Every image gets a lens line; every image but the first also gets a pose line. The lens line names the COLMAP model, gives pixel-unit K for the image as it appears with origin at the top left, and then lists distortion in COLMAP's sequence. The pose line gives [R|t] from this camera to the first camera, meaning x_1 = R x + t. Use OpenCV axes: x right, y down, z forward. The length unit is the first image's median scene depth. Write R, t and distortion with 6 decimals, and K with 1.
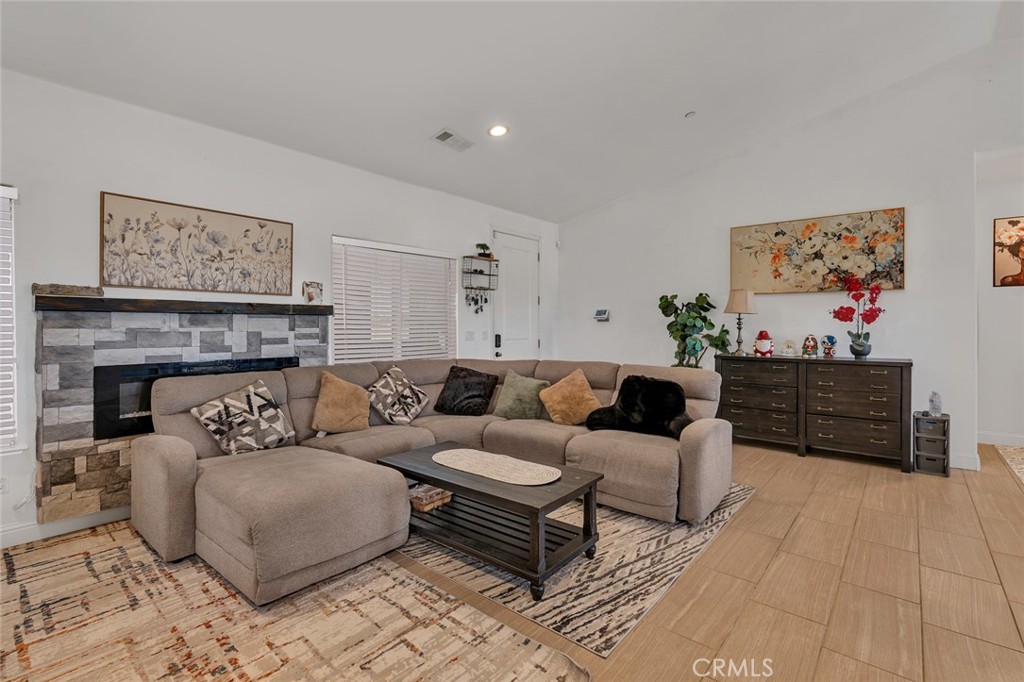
lens RADIAL K [[475.3, 0, 524.0], [0, 475.3, 326.1], [0, 0, 1]] dist [-0.010119, 0.003592]
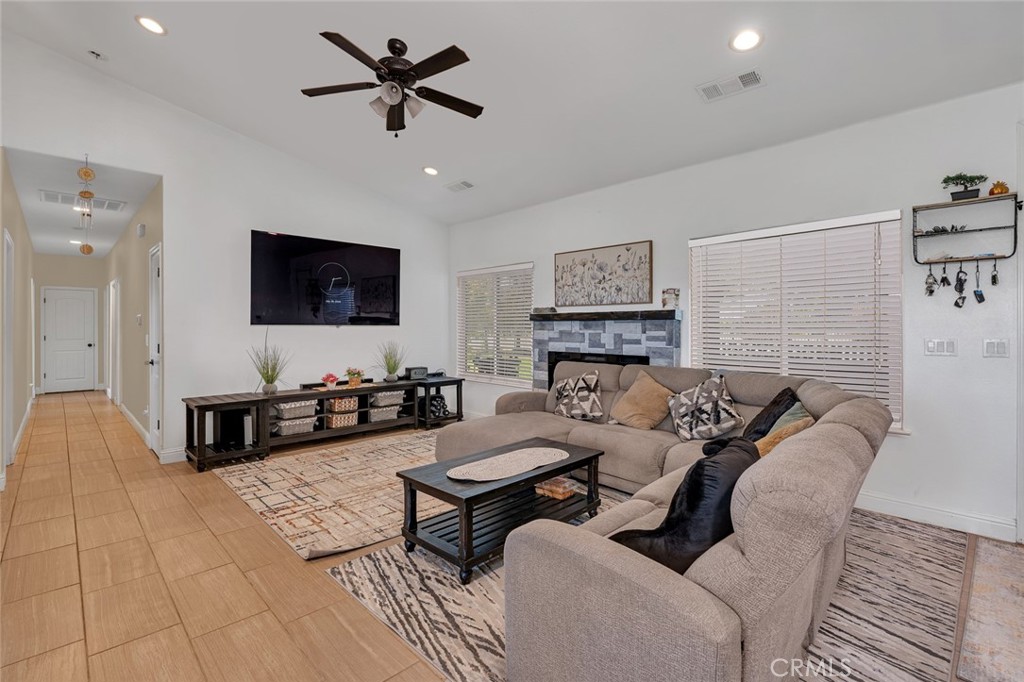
lens RADIAL K [[475.3, 0, 508.4], [0, 475.3, 324.6], [0, 0, 1]] dist [-0.010119, 0.003592]
pose [[-0.126506, -0.005538, -0.991950, 0.831973], [-0.000362, 0.999985, -0.005536, -0.006026], [0.991966, -0.000341, -0.126506, 0.957579]]
